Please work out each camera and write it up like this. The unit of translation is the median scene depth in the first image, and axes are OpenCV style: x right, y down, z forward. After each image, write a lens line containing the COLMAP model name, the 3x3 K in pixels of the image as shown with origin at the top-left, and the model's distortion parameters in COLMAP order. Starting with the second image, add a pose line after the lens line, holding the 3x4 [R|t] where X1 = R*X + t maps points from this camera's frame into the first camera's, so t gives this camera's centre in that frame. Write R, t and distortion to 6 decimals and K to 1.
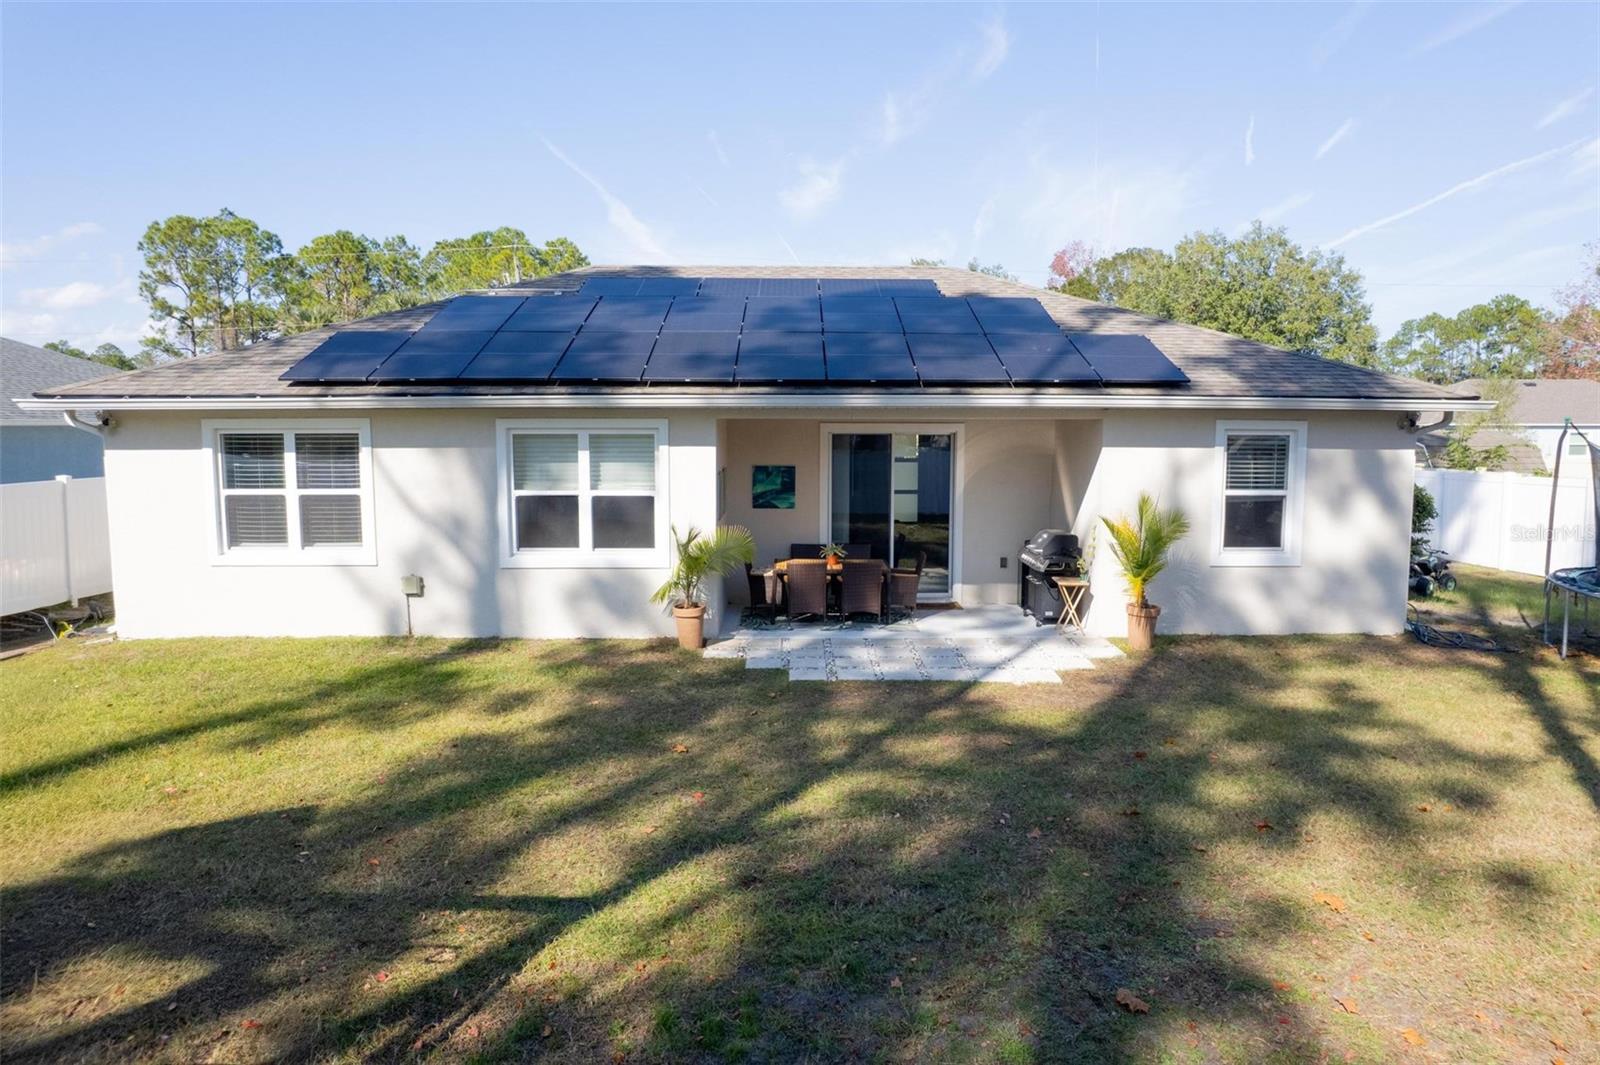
lens RADIAL K [[1029.8, 0, 825.1], [0, 1029.8, 579.8], [0, 0, 1]] dist [-0.075116, 0.067936]
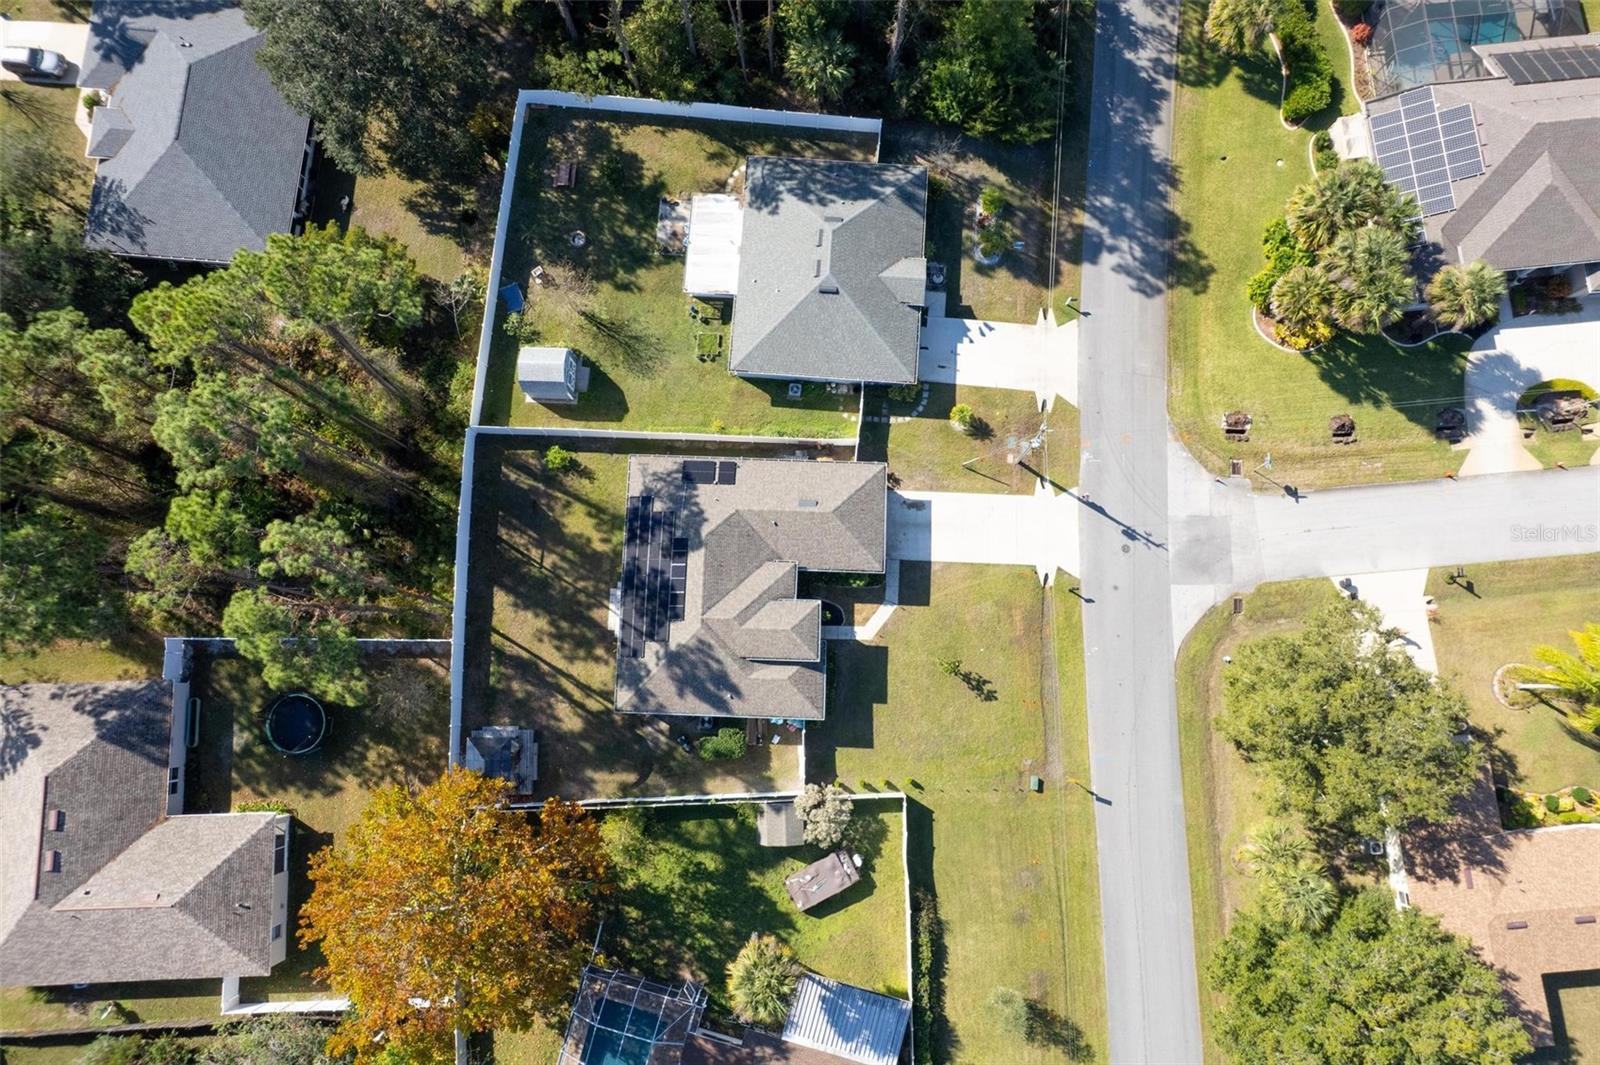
lens RADIAL K [[1029.8, 0, 810.2], [0, 1029.8, 532.1], [0, 0, 1]] dist [-0.075116, 0.067936]
pose [[-0.068494, 0.990375, -0.120278, 0.326666], [-0.138559, 0.109949, 0.984232, -5.925564], [0.987983, 0.084079, 0.129694, 1.207929]]
